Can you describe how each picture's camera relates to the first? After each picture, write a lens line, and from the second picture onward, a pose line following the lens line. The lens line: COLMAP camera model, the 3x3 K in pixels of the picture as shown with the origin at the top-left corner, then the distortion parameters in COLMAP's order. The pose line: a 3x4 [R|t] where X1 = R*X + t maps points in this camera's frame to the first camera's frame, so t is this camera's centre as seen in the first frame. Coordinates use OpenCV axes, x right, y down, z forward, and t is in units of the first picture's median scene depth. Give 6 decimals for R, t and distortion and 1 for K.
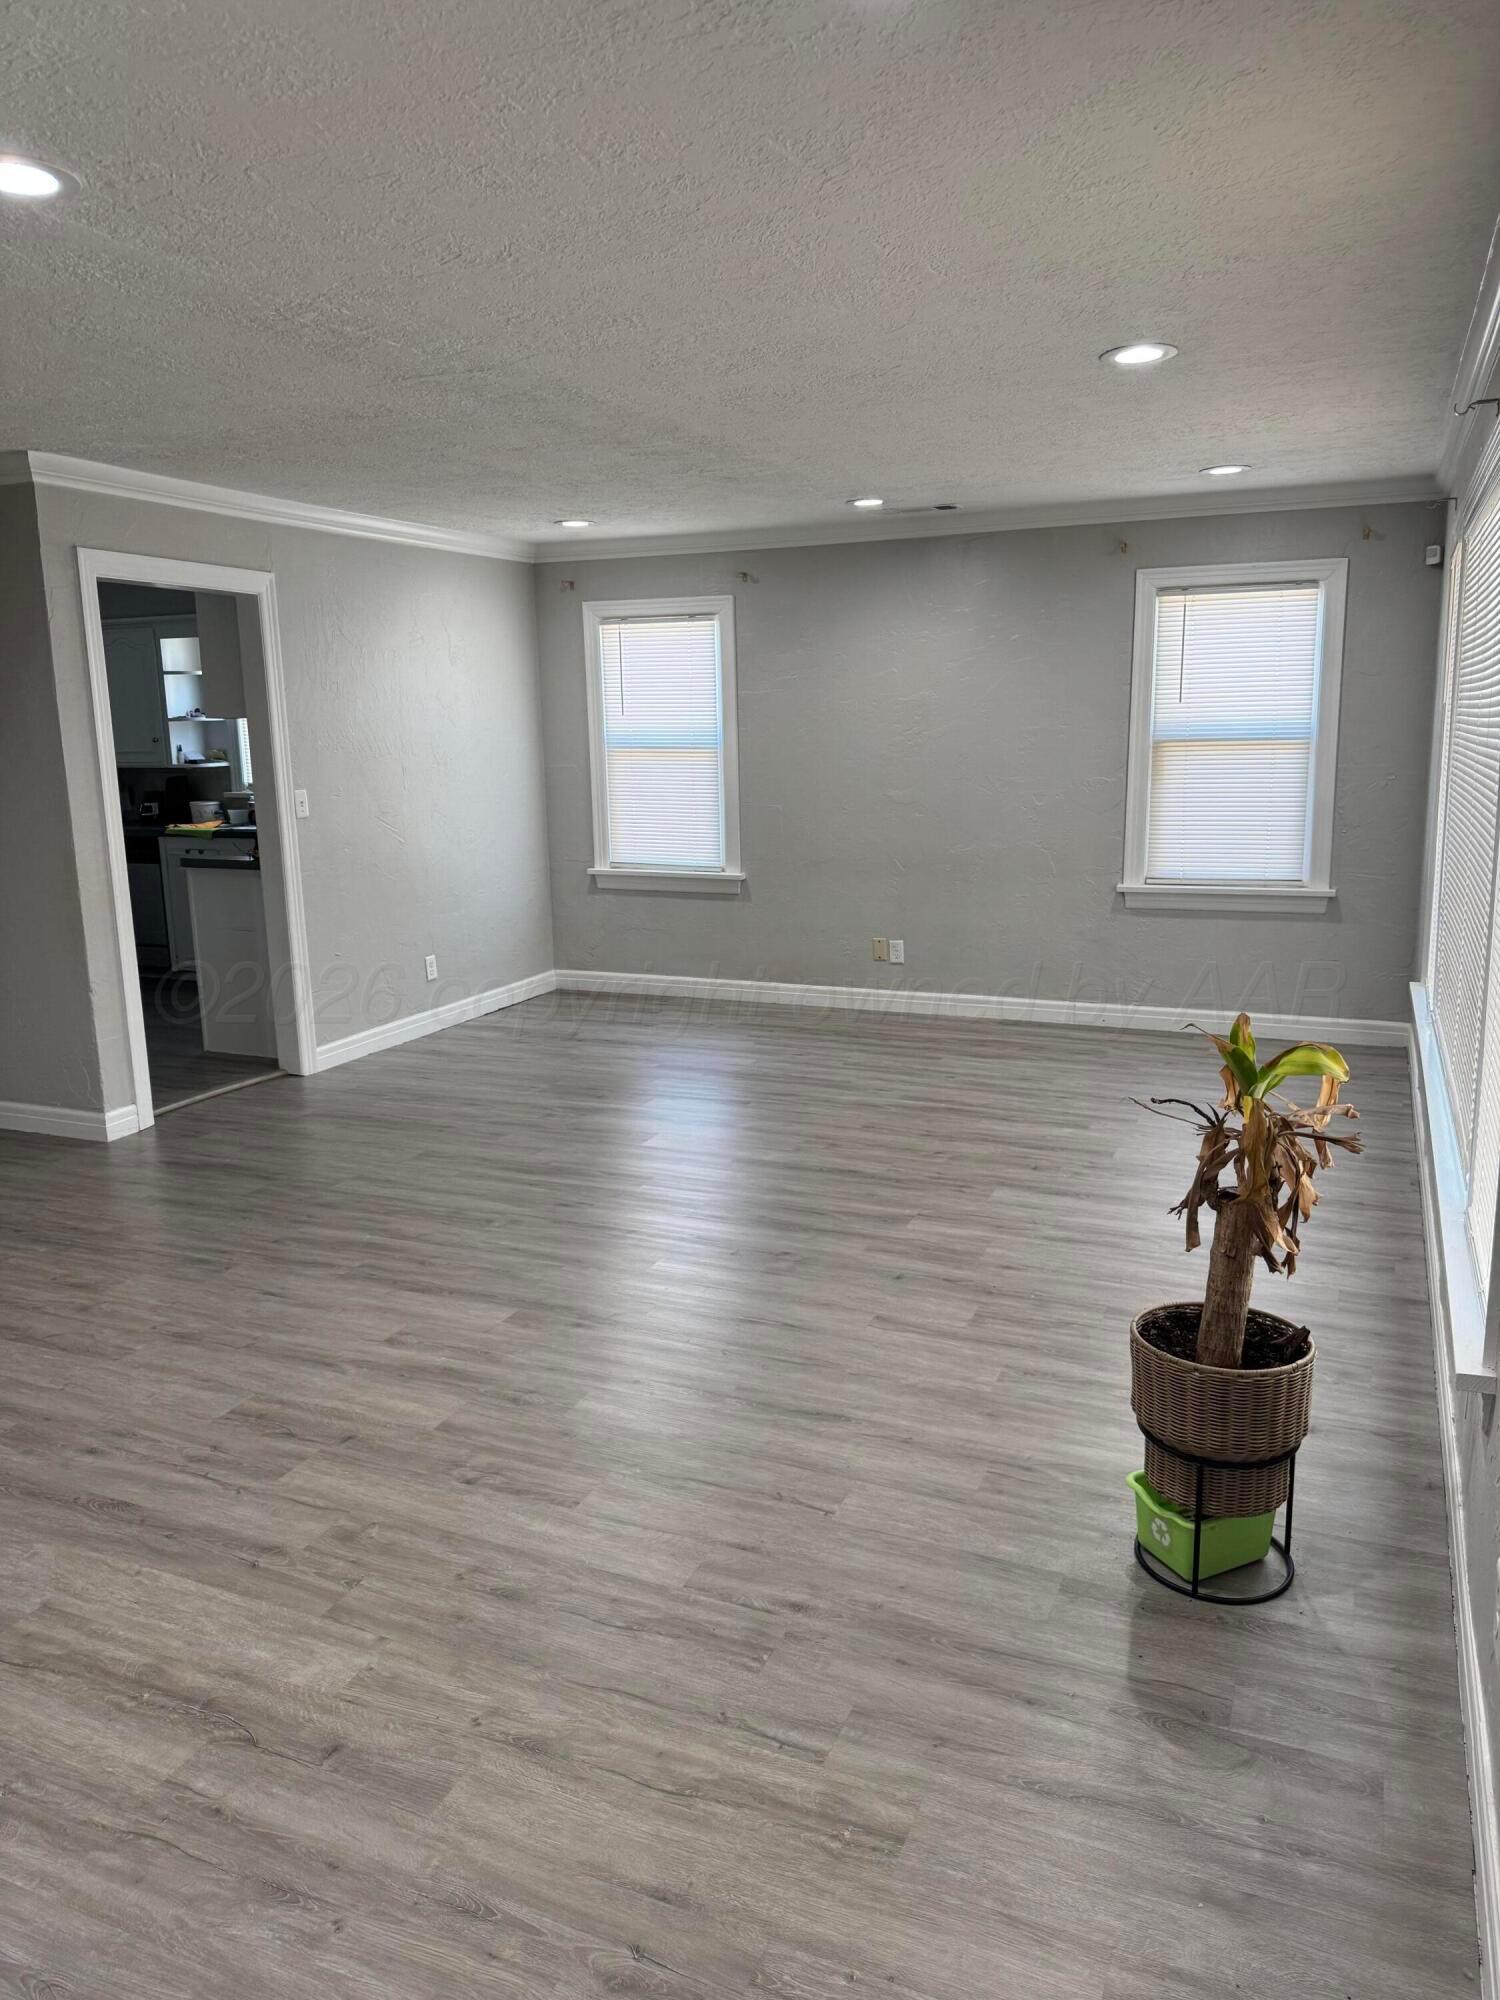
lens RADIAL K [[1392.7, 0, 758.0], [0, 1392.7, 1001.2], [0, 0, 1]] dist [0.003865, -0.001961]
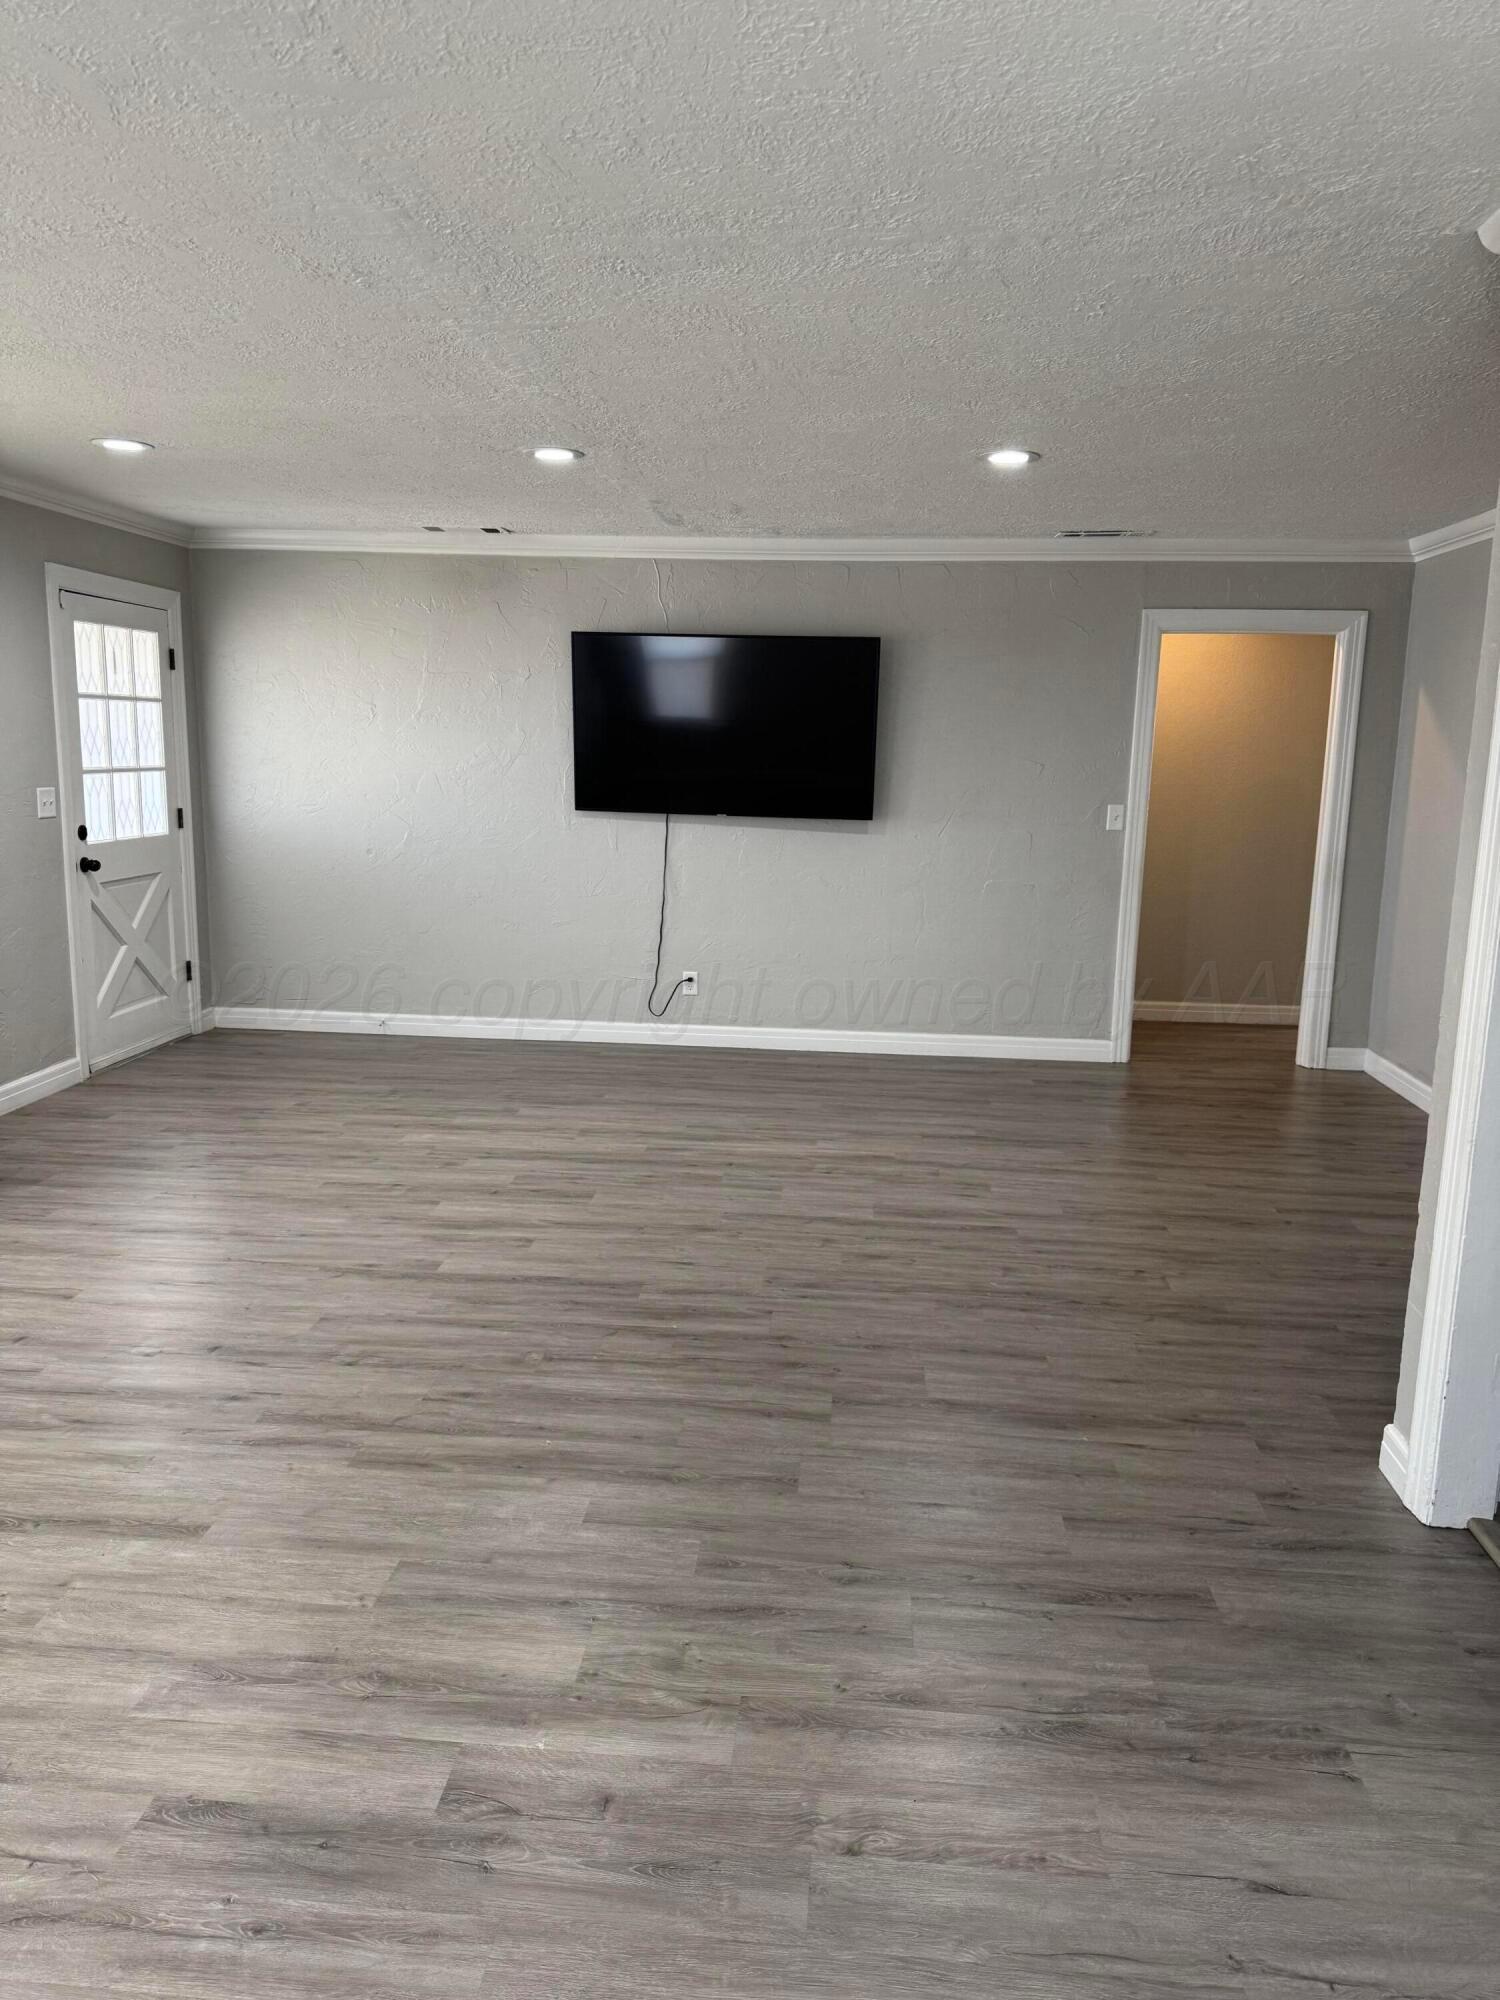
lens RADIAL K [[1392.7, 0, 753.5], [0, 1392.7, 999.4], [0, 0, 1]] dist [0.003865, -0.001961]
pose [[-0.948224, 0.046702, -0.314151, -0.079141], [-0.075549, 0.927572, 0.365927, -0.389430], [0.308487, 0.370714, -0.876017, 1.977154]]
